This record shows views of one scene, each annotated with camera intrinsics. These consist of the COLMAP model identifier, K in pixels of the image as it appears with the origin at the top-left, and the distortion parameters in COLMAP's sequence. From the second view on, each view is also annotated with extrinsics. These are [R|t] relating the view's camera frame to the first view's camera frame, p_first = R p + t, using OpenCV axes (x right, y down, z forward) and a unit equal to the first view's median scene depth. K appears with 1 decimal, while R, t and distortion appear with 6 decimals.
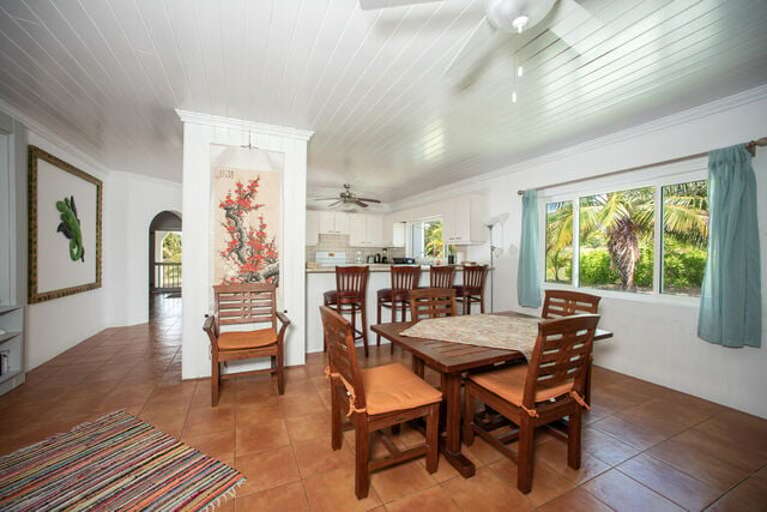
lens RADIAL K [[322.0, 0, 393.1], [0, 322.0, 253.5], [0, 0, 1]] dist [-0.055653, 0.033244]
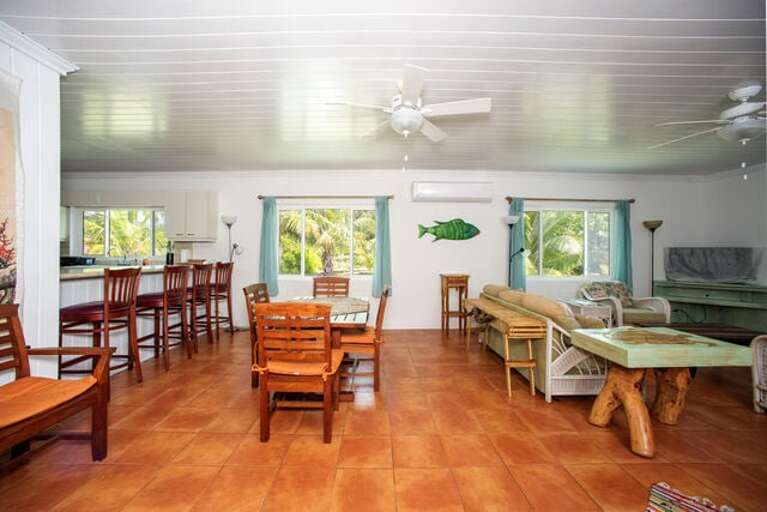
lens RADIAL K [[322.0, 0, 393.1], [0, 322.0, 253.5], [0, 0, 1]] dist [-0.055653, 0.033244]
pose [[0.408596, -0.009199, 0.912669, -0.499997], [-0.000626, 0.999946, 0.010359, -0.002475], [-0.912715, -0.004803, 0.408568, 0.109200]]
